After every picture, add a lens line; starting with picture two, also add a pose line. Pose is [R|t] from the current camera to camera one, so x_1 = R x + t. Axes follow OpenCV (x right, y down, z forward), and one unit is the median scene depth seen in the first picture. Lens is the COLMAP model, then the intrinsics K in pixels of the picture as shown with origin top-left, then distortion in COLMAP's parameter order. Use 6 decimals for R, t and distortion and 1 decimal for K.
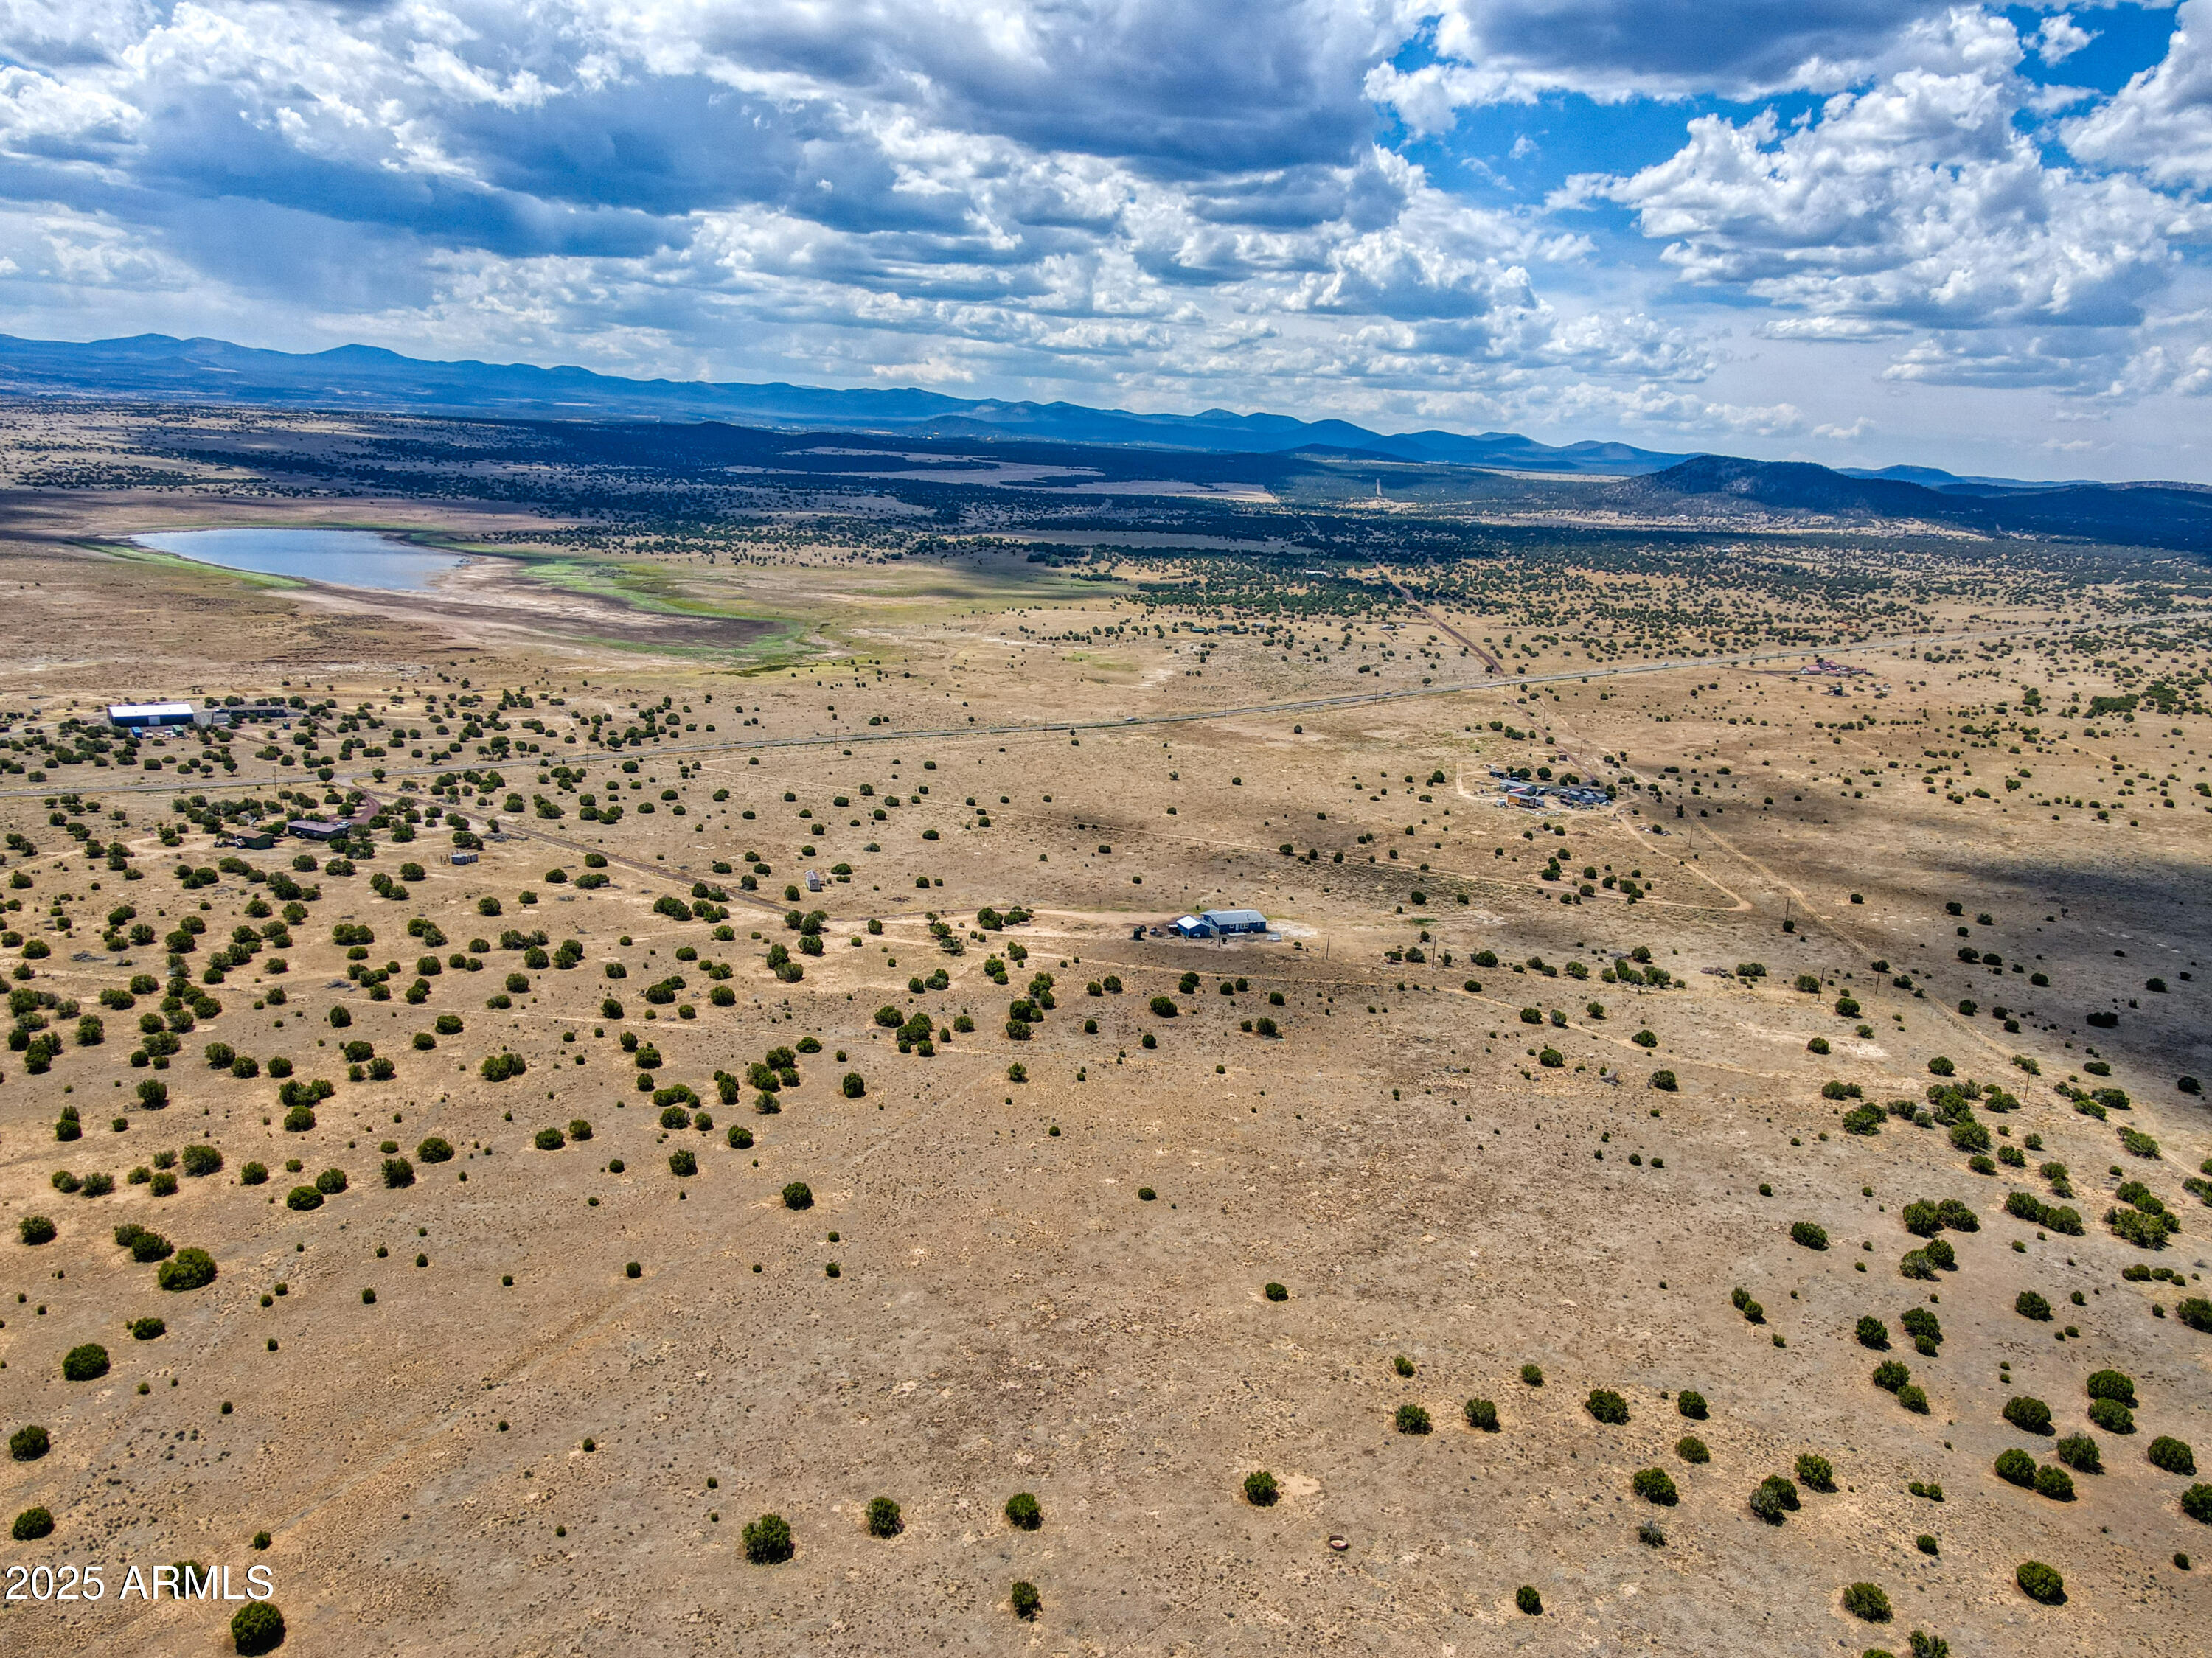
lens RADIAL K [[1578.4, 0, 1113.4], [0, 1578.4, 882.7], [0, 0, 1]] dist [0.021717, -0.000814]
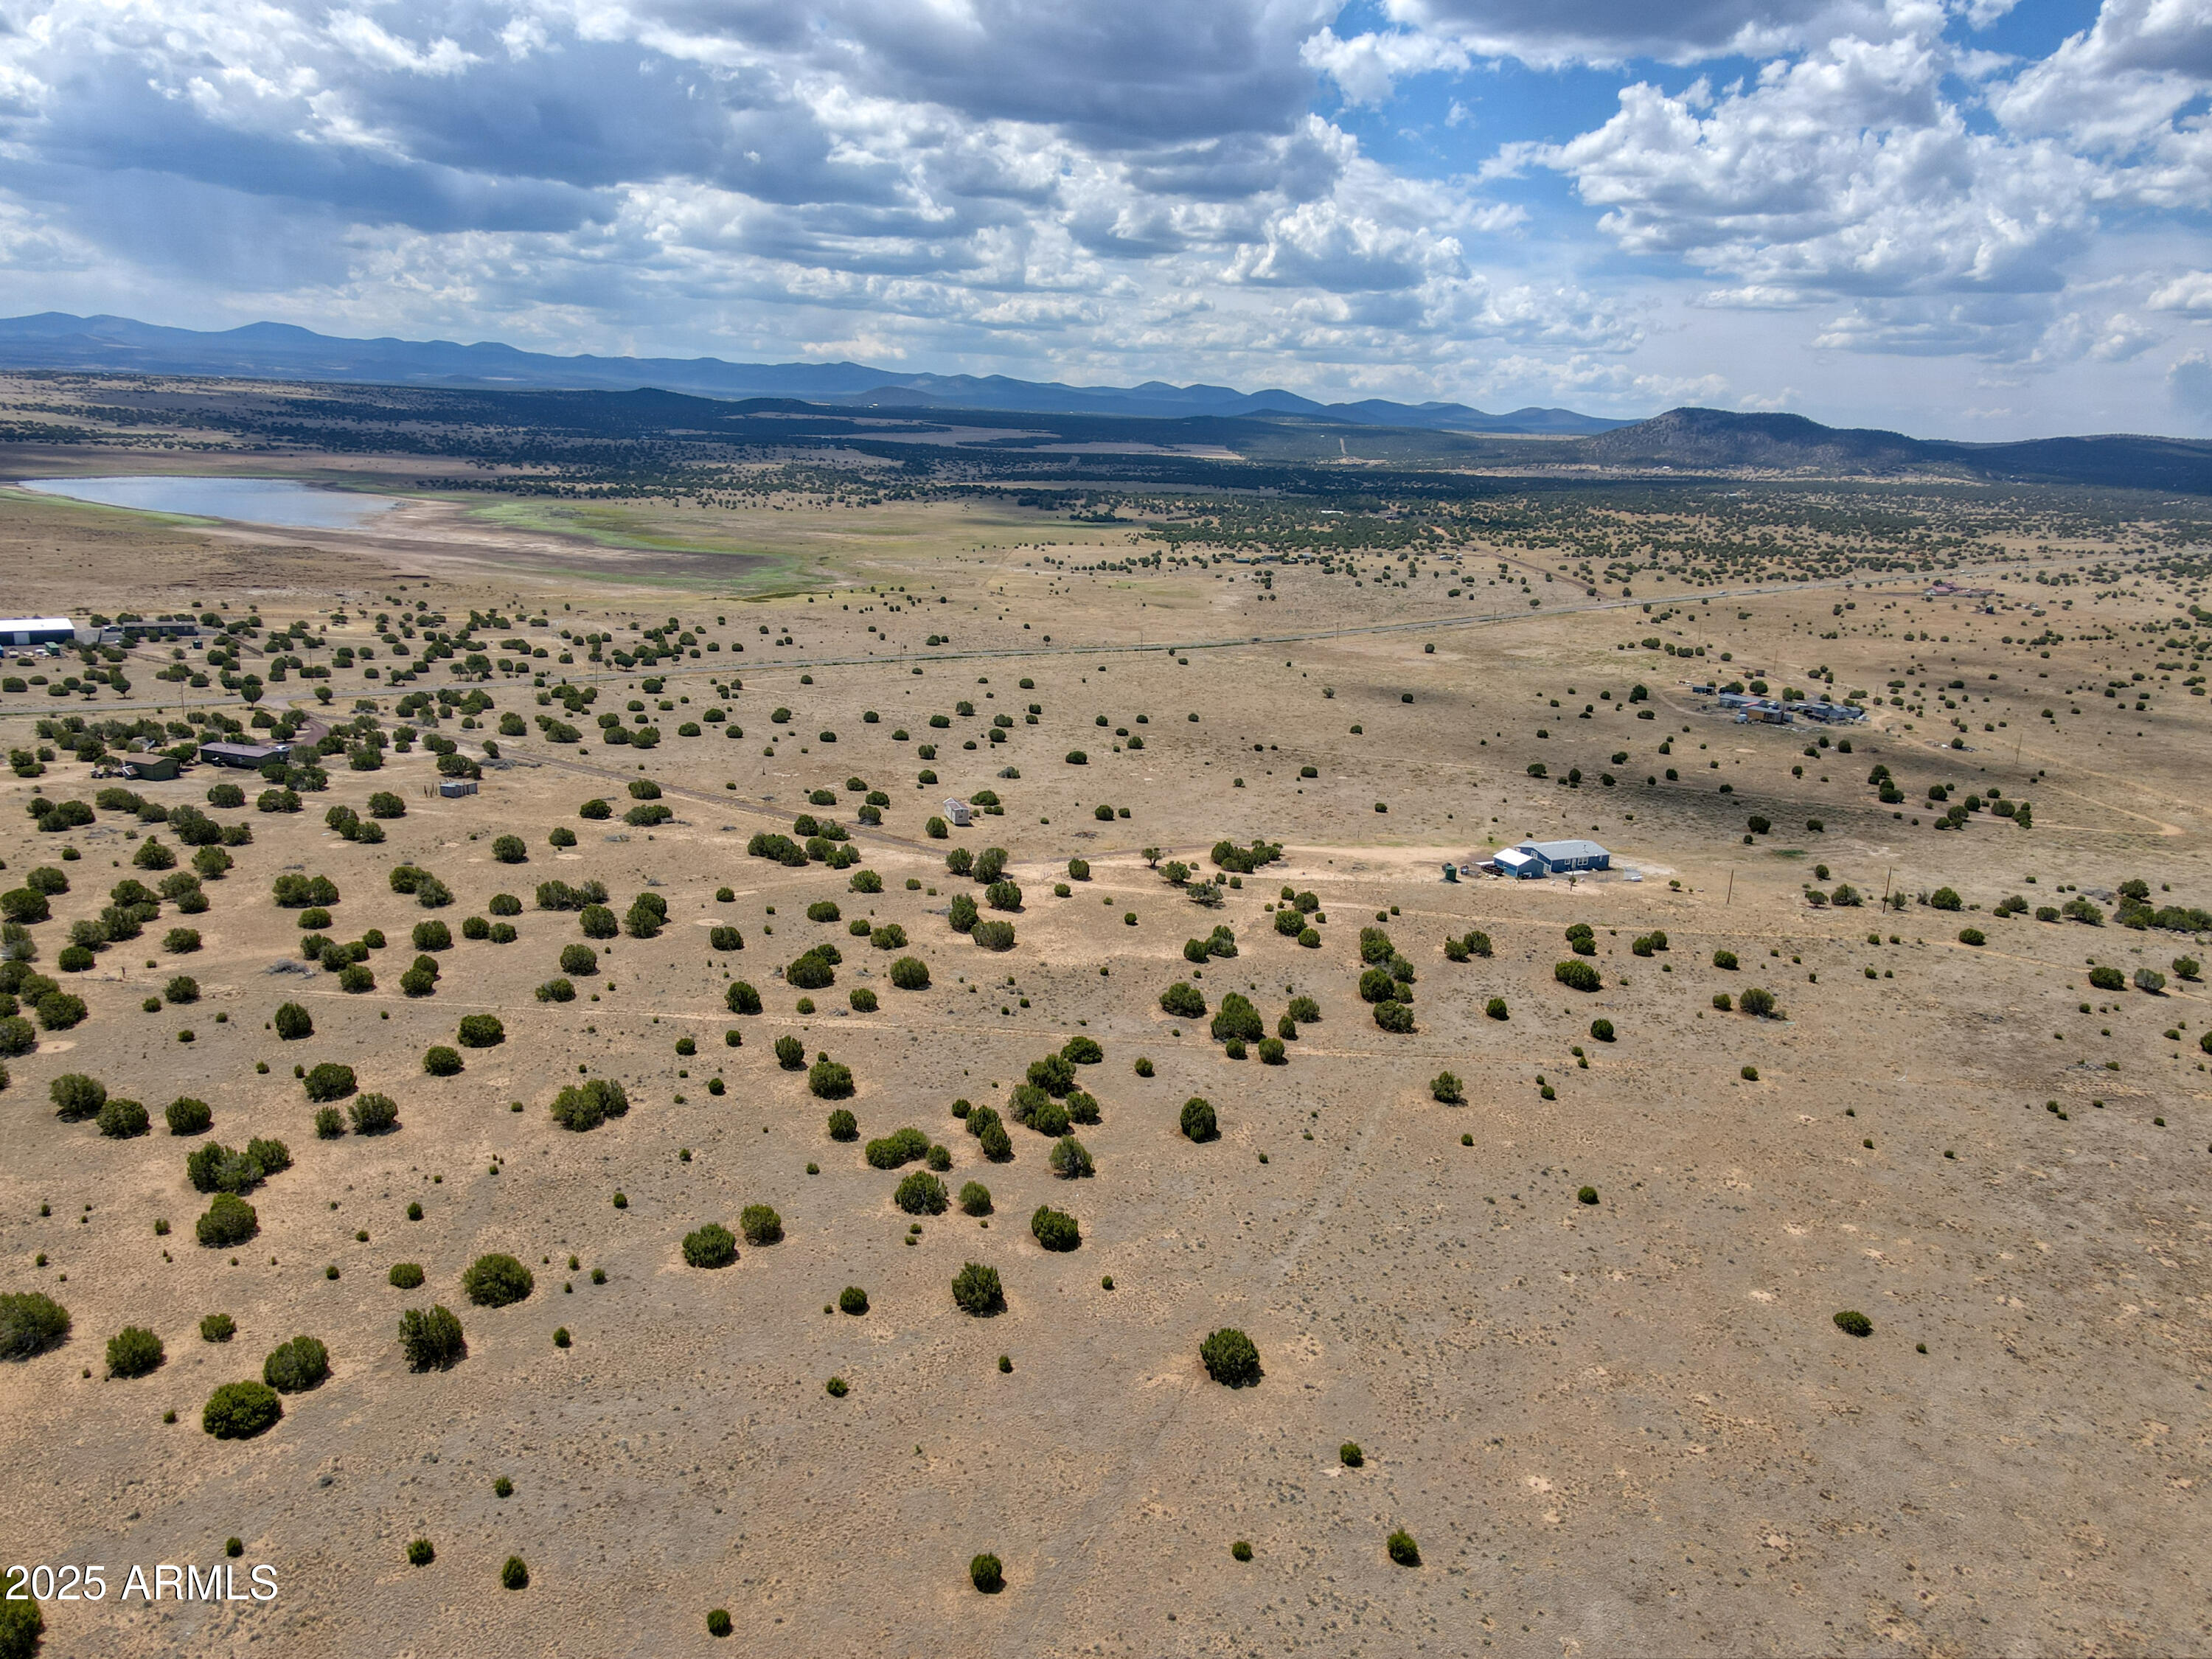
lens RADIAL K [[1624.1, 0, 1106.0], [0, 1624.1, 829.5], [0, 0, 1]] dist [0.022636, -0.006247]
pose [[0.999451, -0.020581, 0.025948, -0.145390], [0.021123, 0.999560, -0.020801, 0.023489], [-0.025509, 0.021338, 0.999447, 0.280260]]
